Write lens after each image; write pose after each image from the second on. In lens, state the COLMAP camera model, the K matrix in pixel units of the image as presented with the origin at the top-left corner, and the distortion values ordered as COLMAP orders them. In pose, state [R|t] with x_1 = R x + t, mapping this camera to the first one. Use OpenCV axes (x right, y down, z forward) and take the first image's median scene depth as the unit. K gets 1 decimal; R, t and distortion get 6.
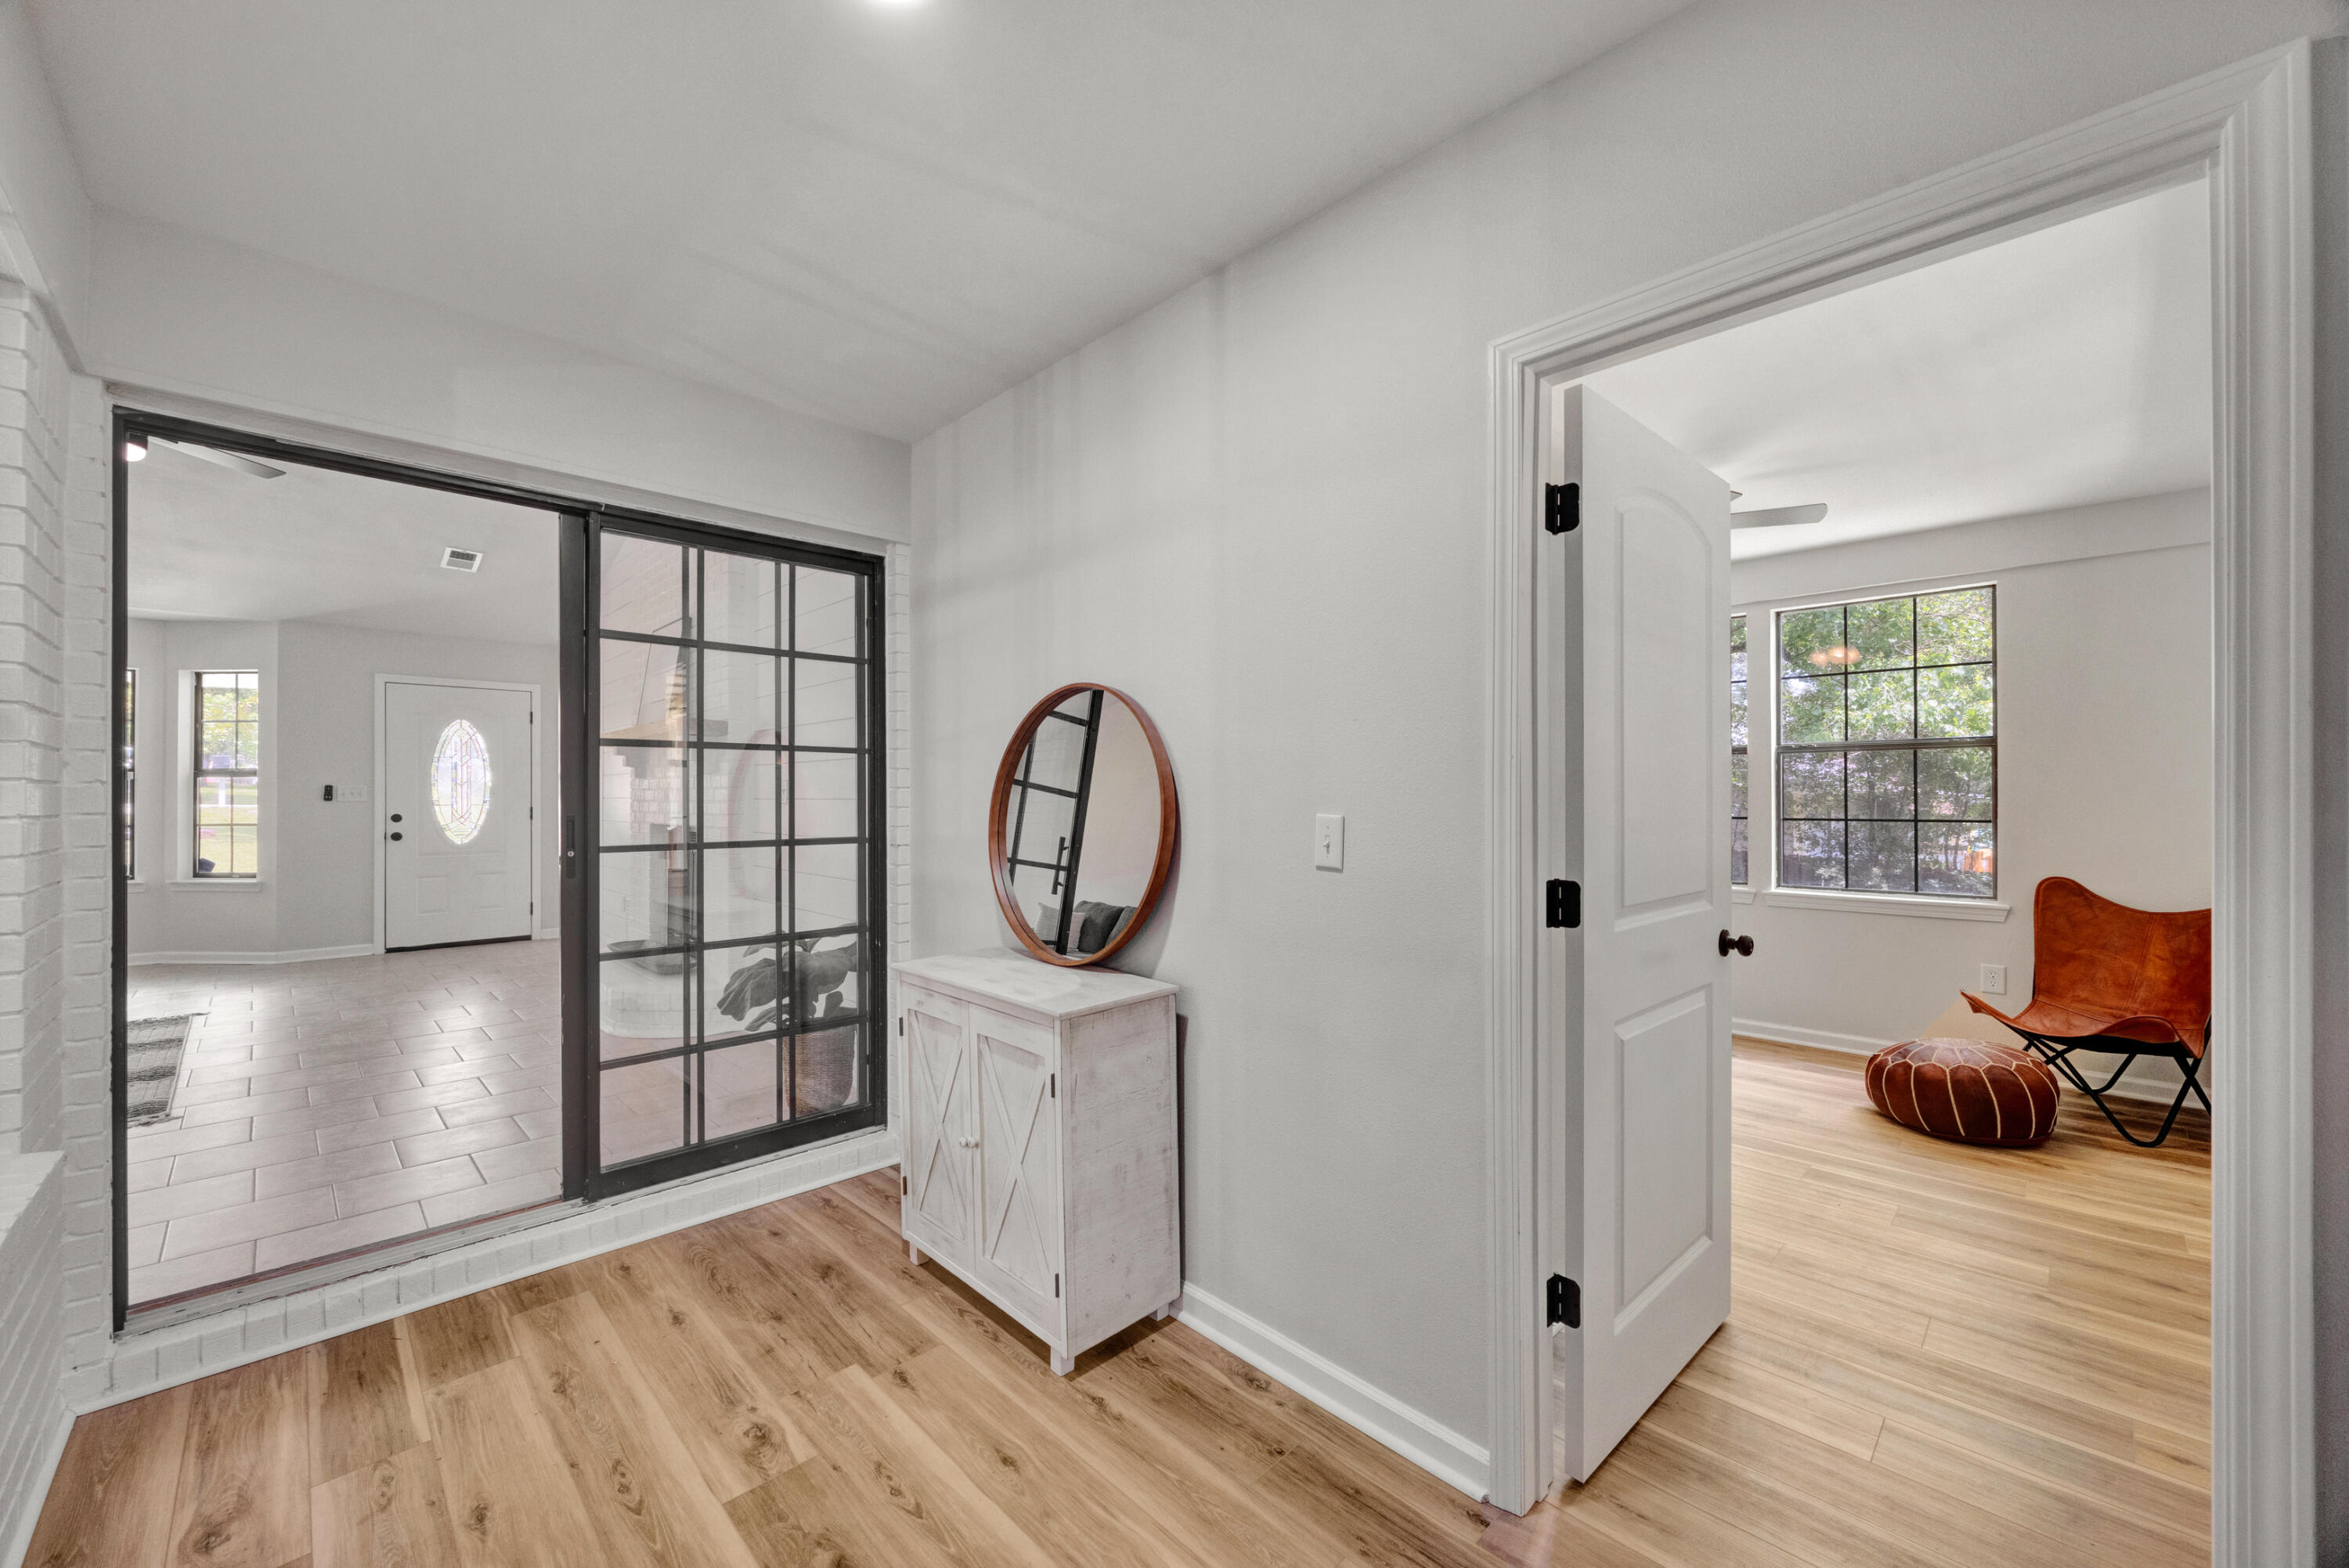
lens RADIAL K [[911.5, 0, 1174.0], [0, 911.5, 789.1], [0, 0, 1]] dist [-0.001141, -0.000081]
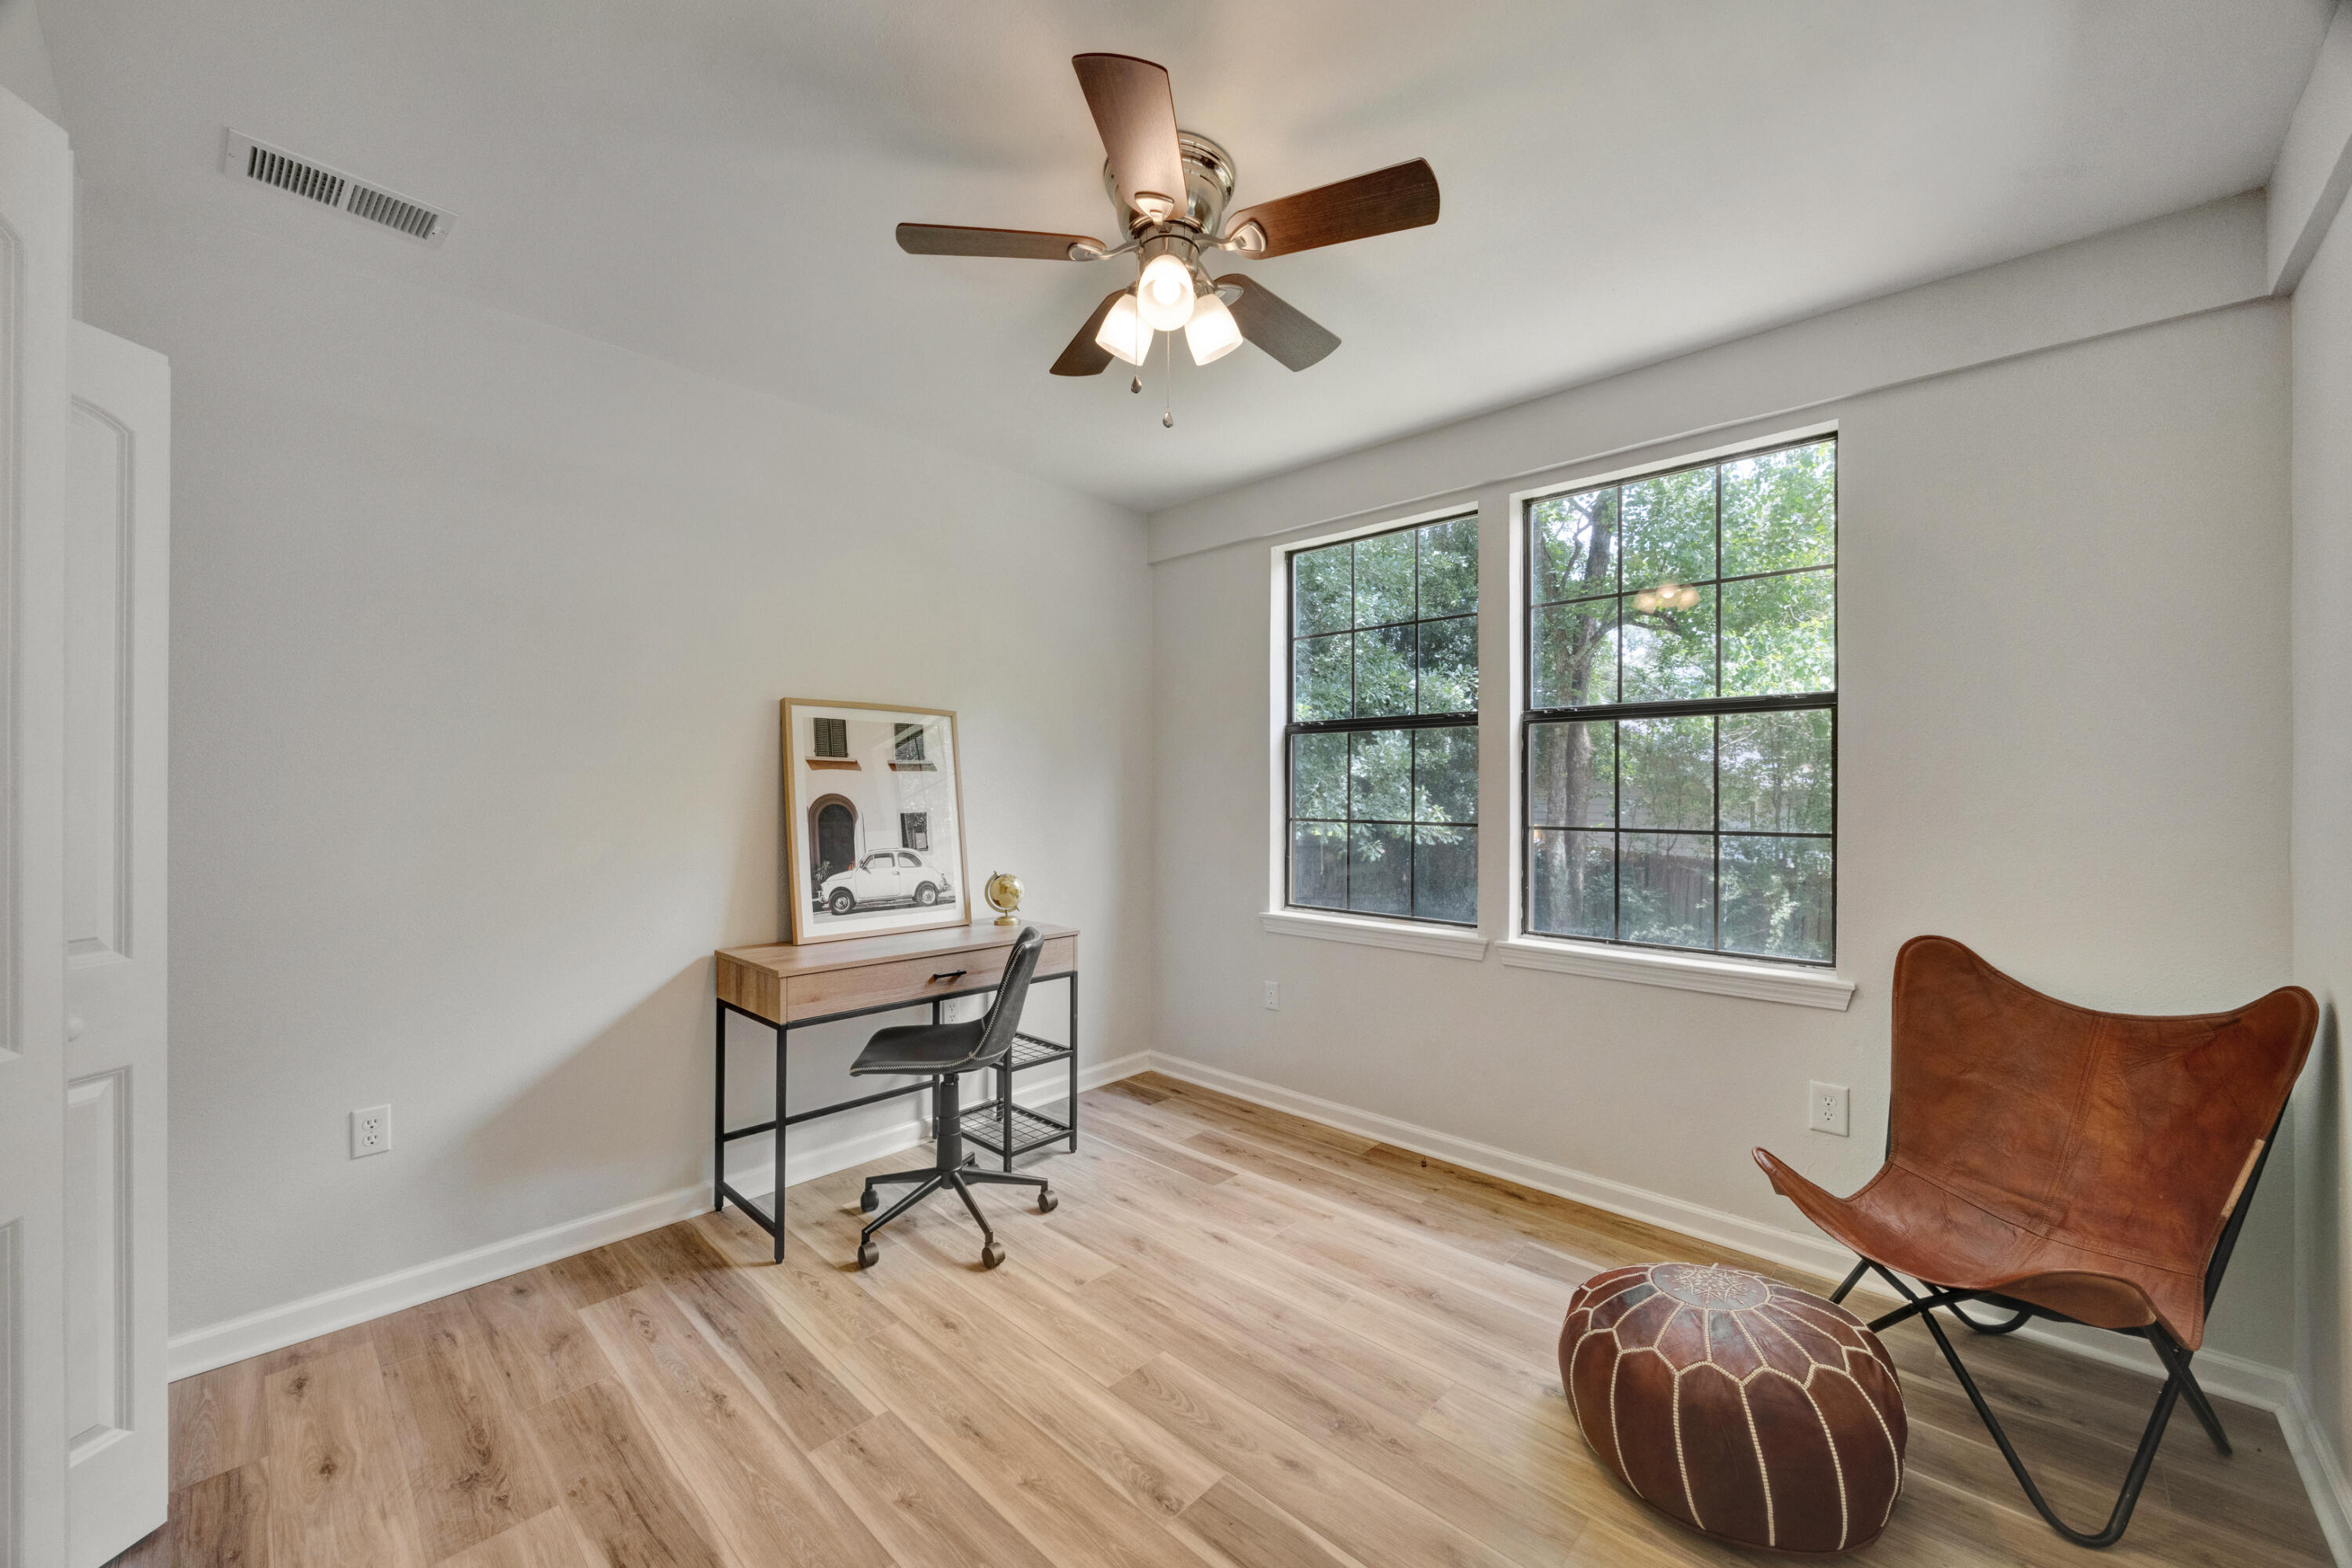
lens RADIAL K [[896.0, 0, 1179.9], [0, 896.0, 787.5], [0, 0, 1]] dist [-0.002093, -0.000238]
pose [[0.999455, 0.002038, 0.032935, 0.505670], [-0.002161, 0.999991, 0.003689, 0.003694], [-0.032927, -0.003758, 0.999451, 0.481016]]
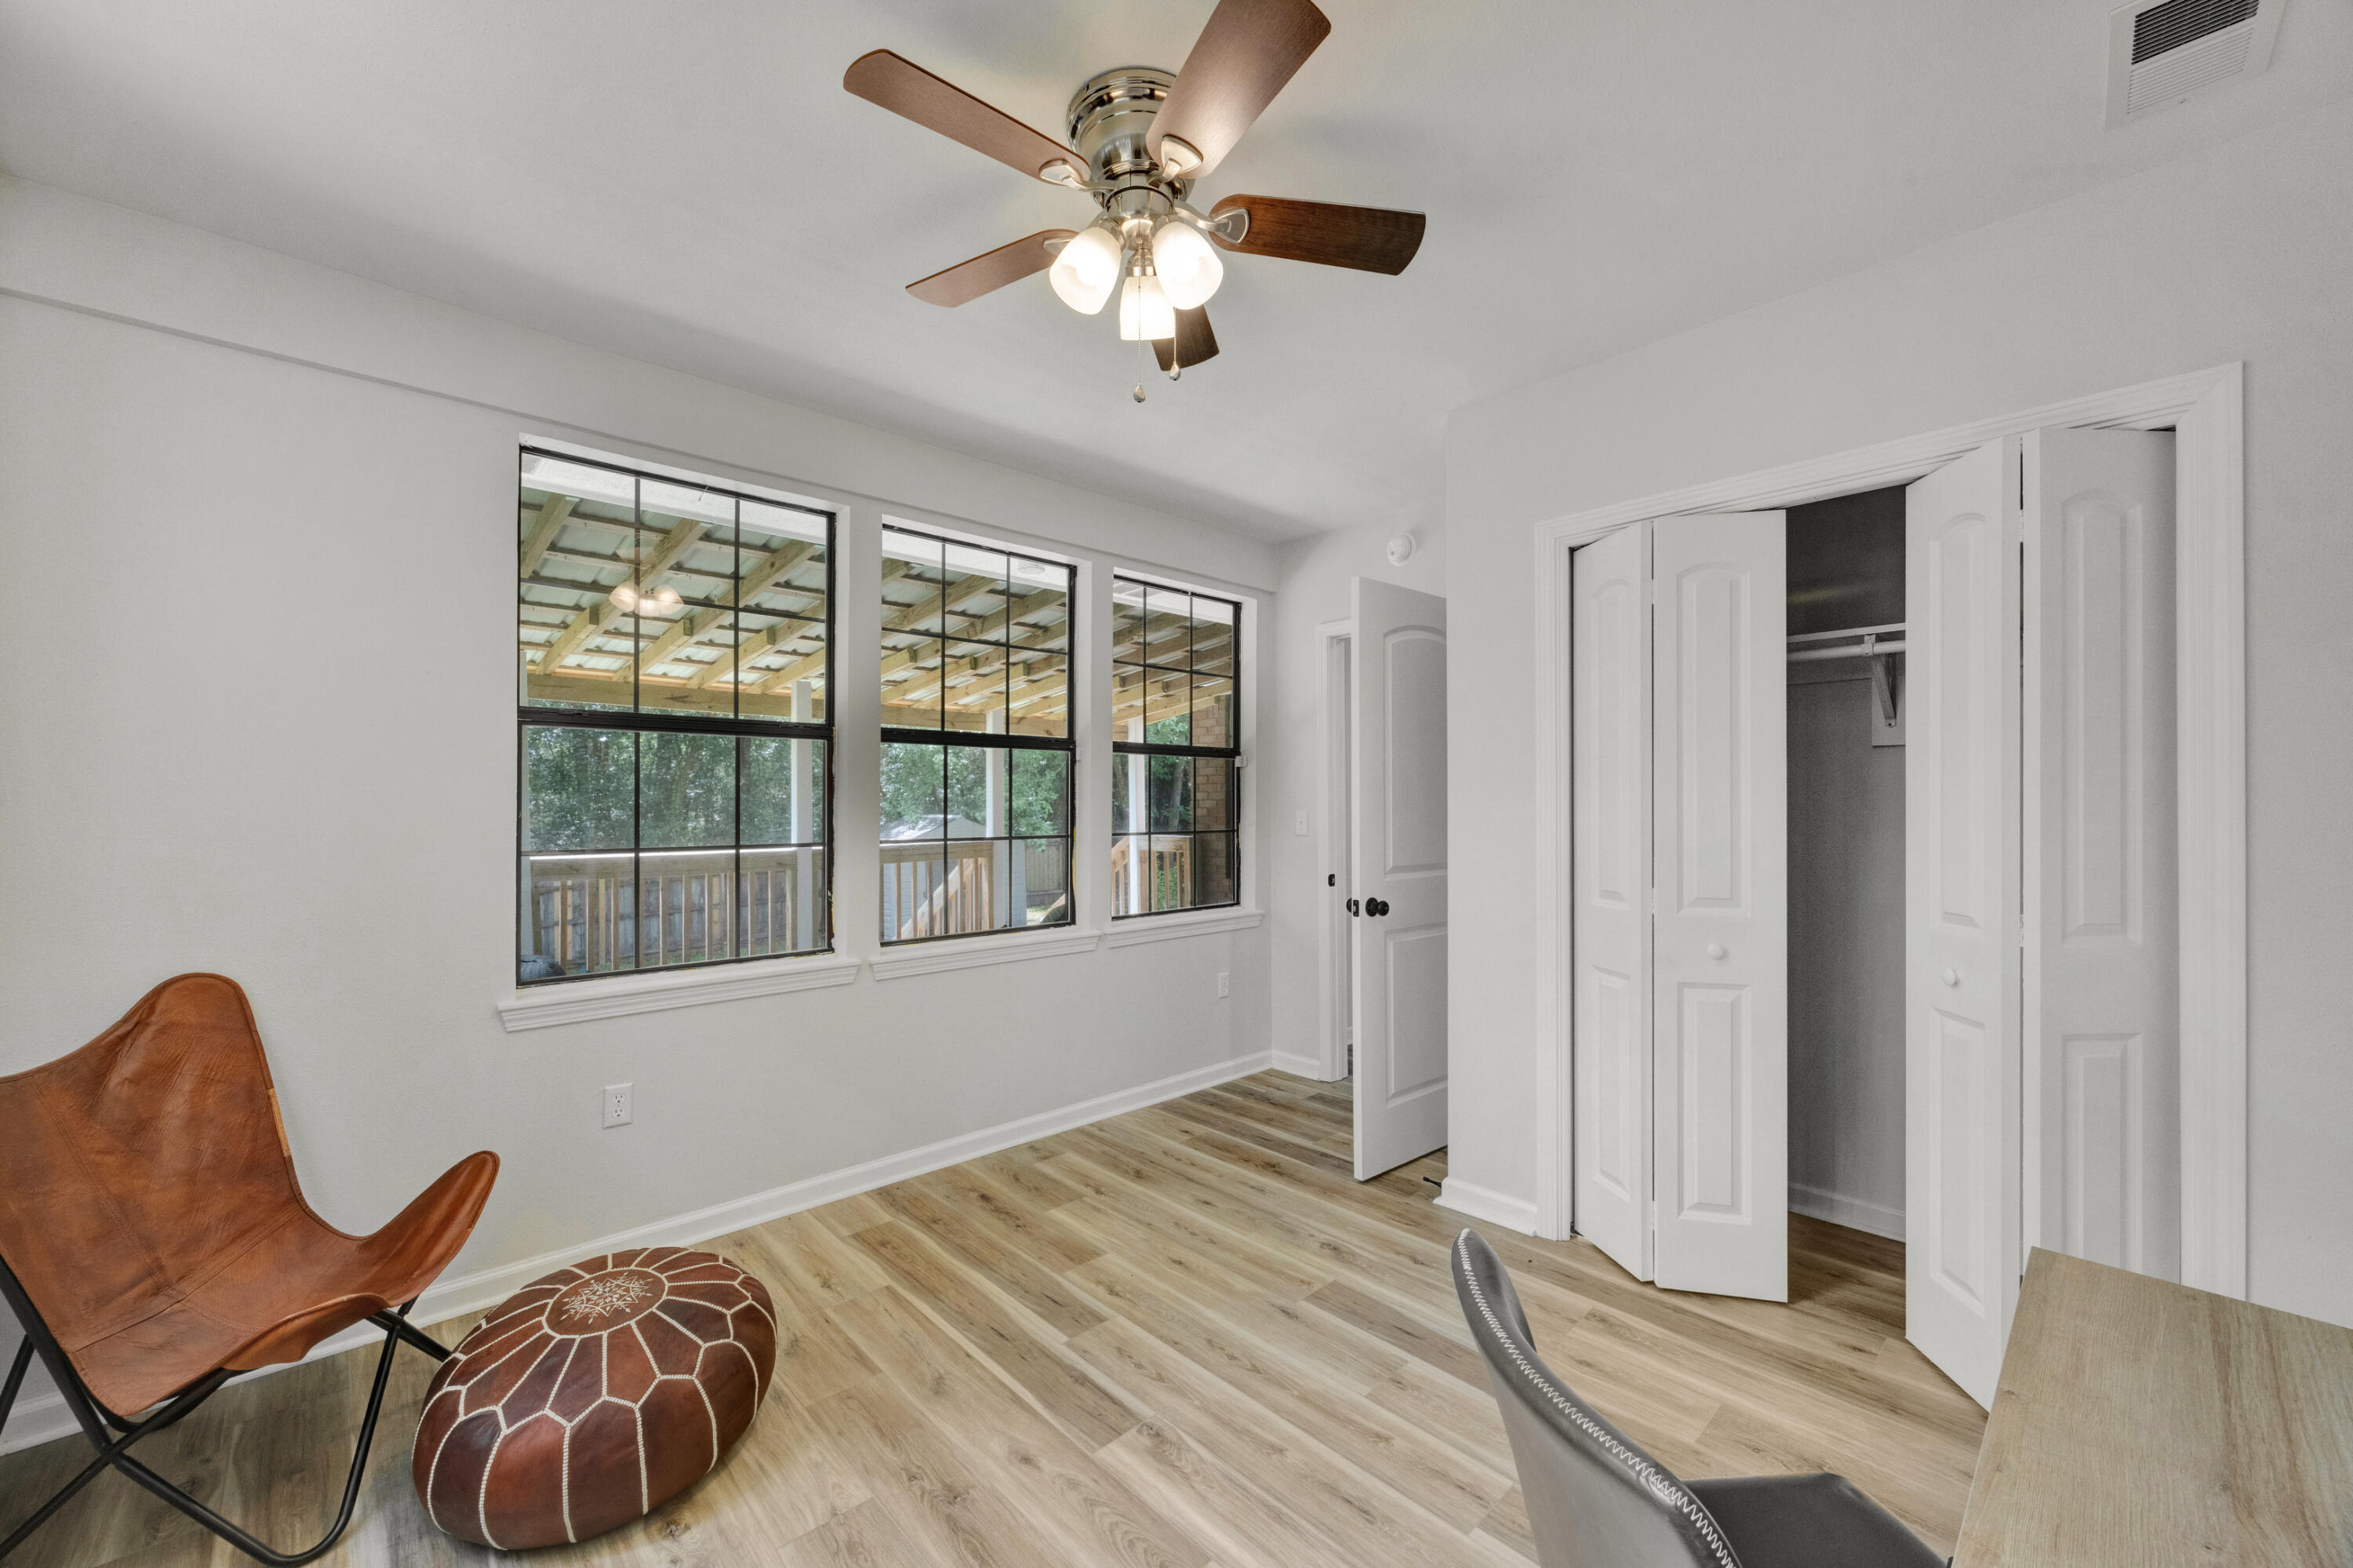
lens RADIAL K [[987.4, 0, 1171.5], [0, 987.4, 802.2], [0, 0, 1]] dist [-0.001970, -0.000448]
pose [[-0.999307, 0.002391, 0.037154, 0.482803], [0.002166, 0.999979, -0.006089, 0.008175], [-0.037168, -0.006005, -0.999291, 1.432648]]
